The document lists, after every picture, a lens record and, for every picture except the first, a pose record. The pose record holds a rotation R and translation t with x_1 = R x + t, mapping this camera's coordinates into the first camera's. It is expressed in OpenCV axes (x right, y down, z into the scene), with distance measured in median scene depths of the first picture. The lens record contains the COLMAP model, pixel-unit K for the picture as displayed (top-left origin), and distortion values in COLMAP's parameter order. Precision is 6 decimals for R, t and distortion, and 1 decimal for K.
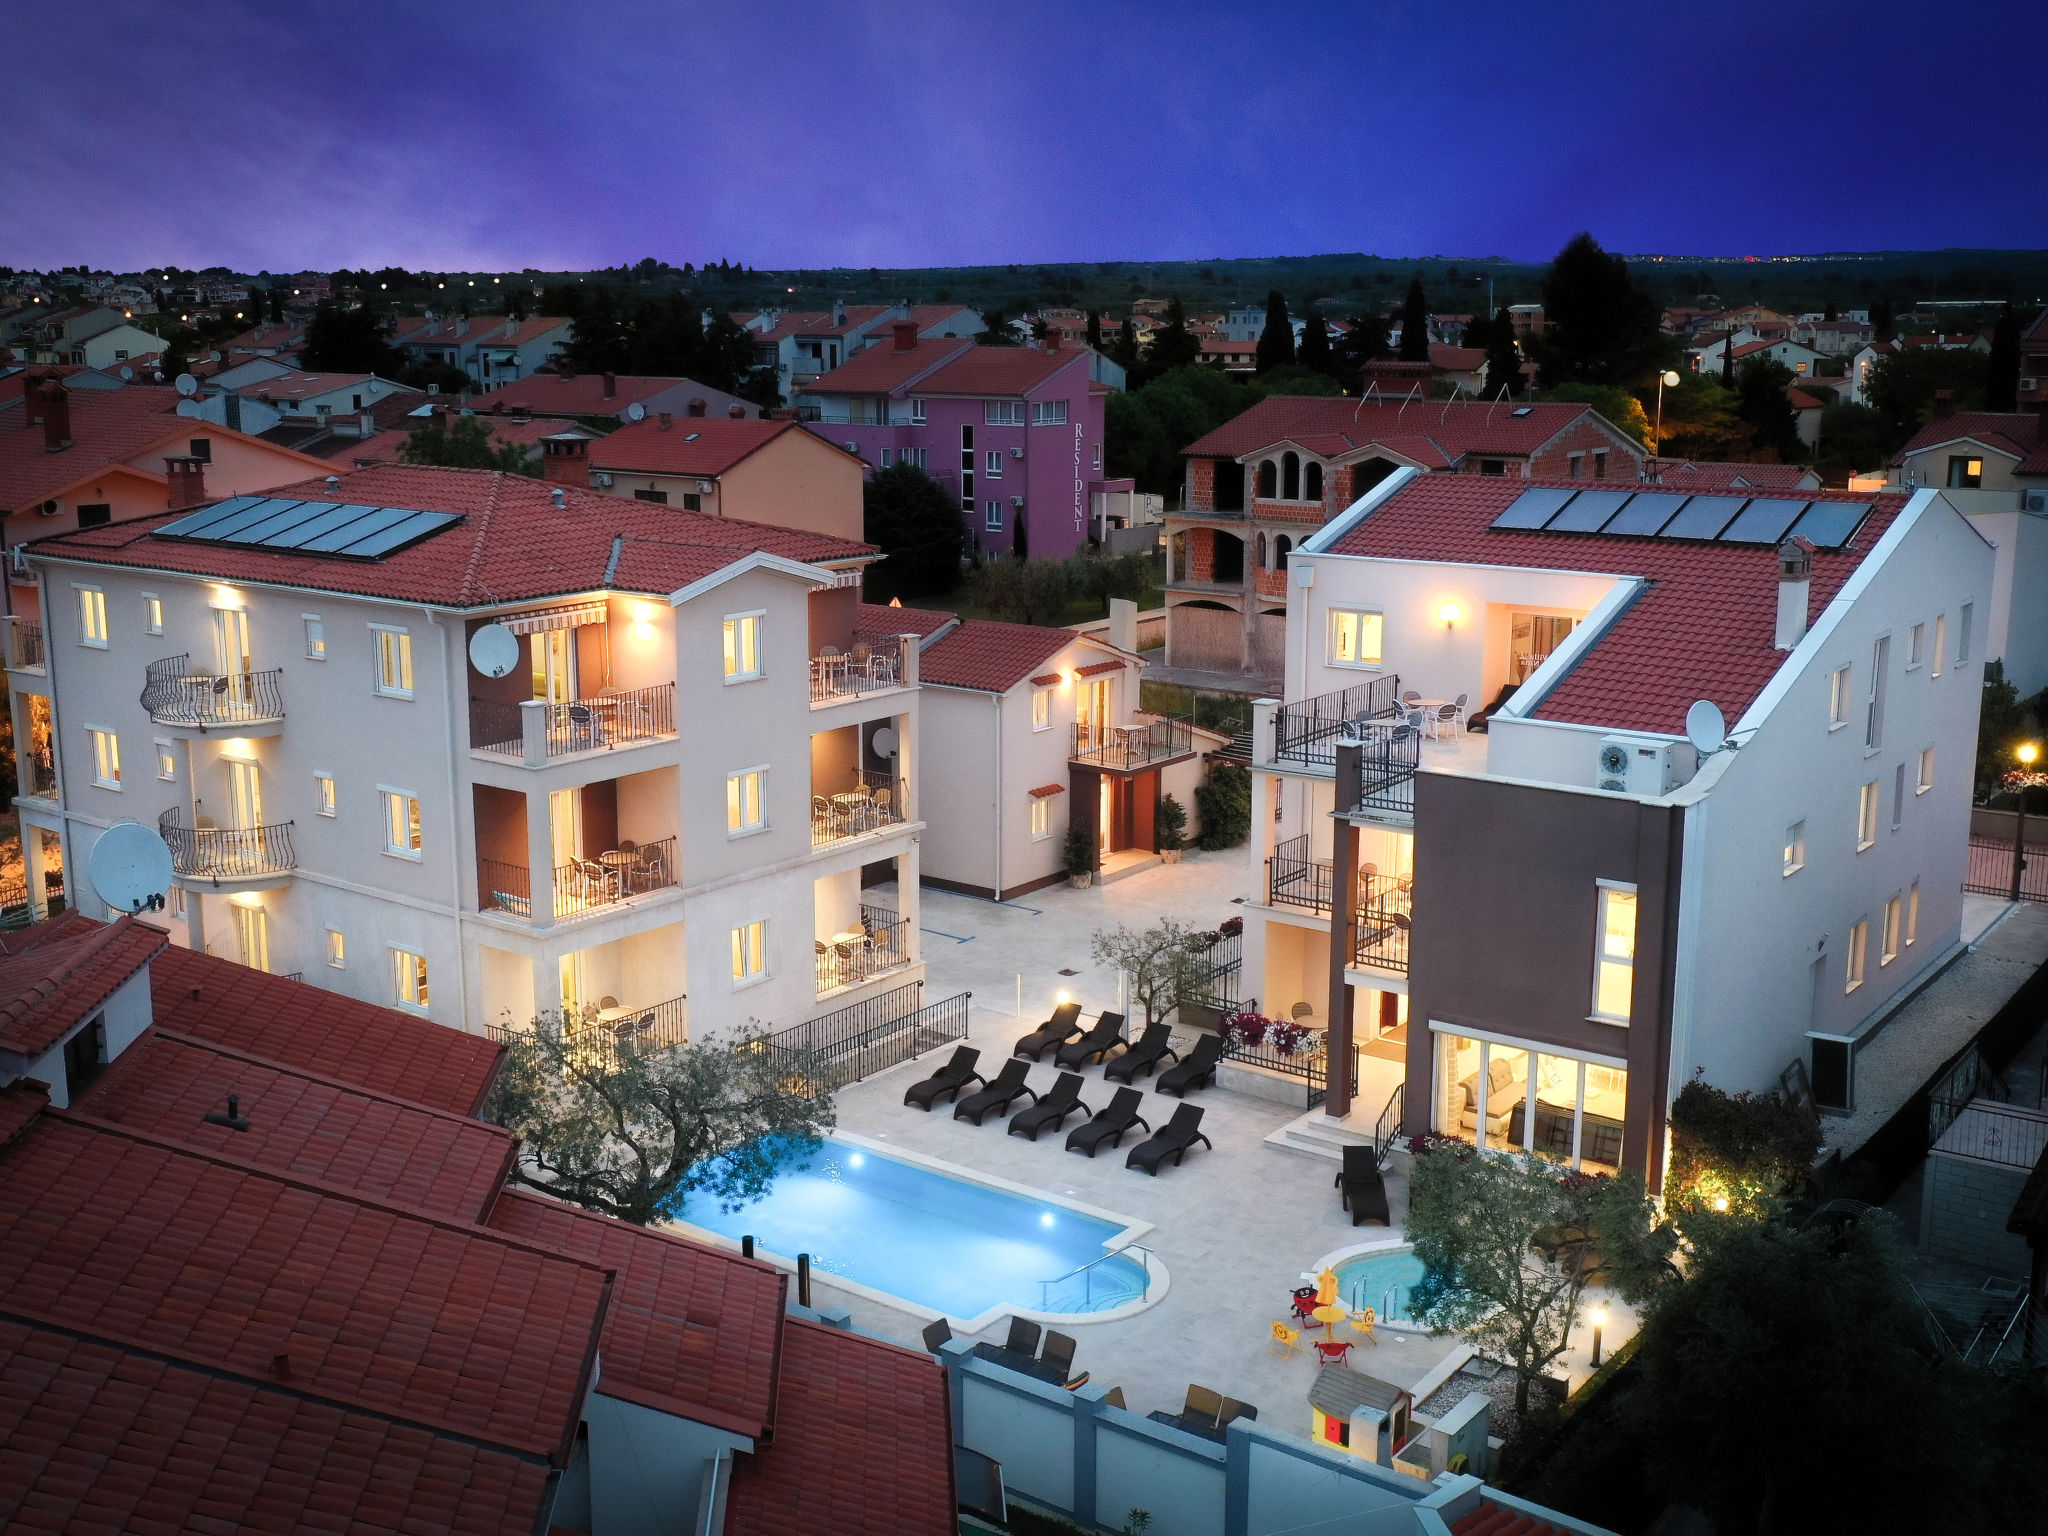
lens RADIAL K [[2124.9, 0, 1024.0], [0, 2124.9, 768.0], [0, 0, 1]] dist [0.014759, -0.003053]
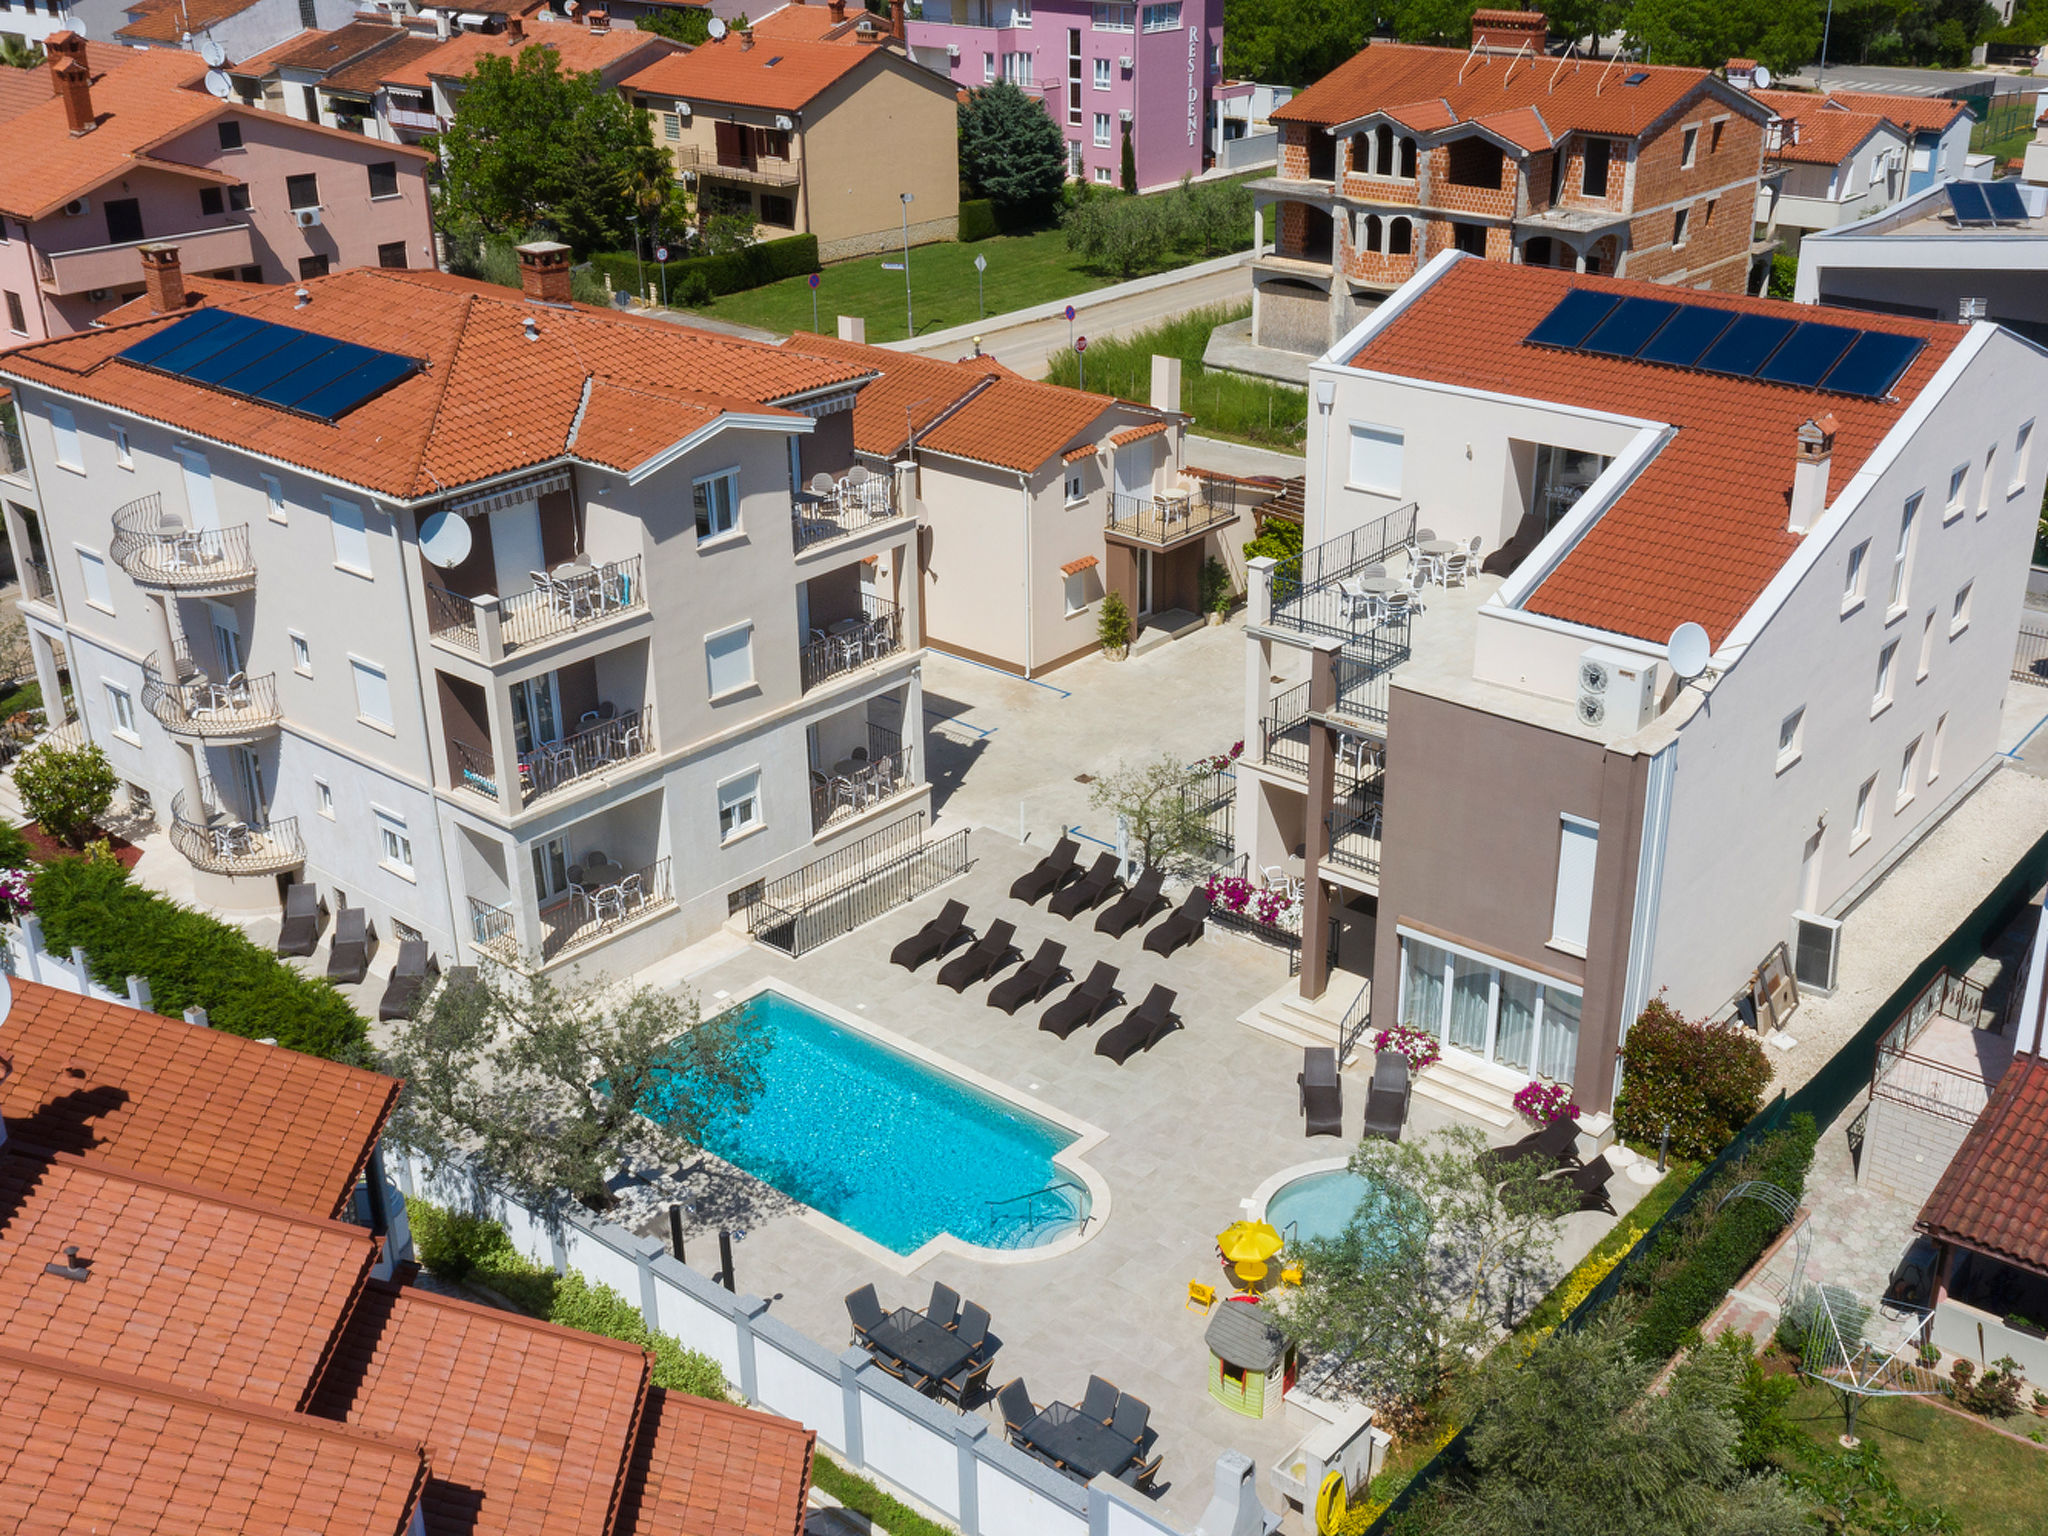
lens RADIAL K [[2134.5, 0, 1126.0], [0, 2134.5, 733.9], [0, 0, 1]] dist [0.000408, 0.042450]
pose [[0.999485, 0.014825, -0.028450, 0.083078], [-0.008581, 0.978051, 0.208191, -0.160350], [0.030912, -0.207840, 0.977674, 0.035443]]
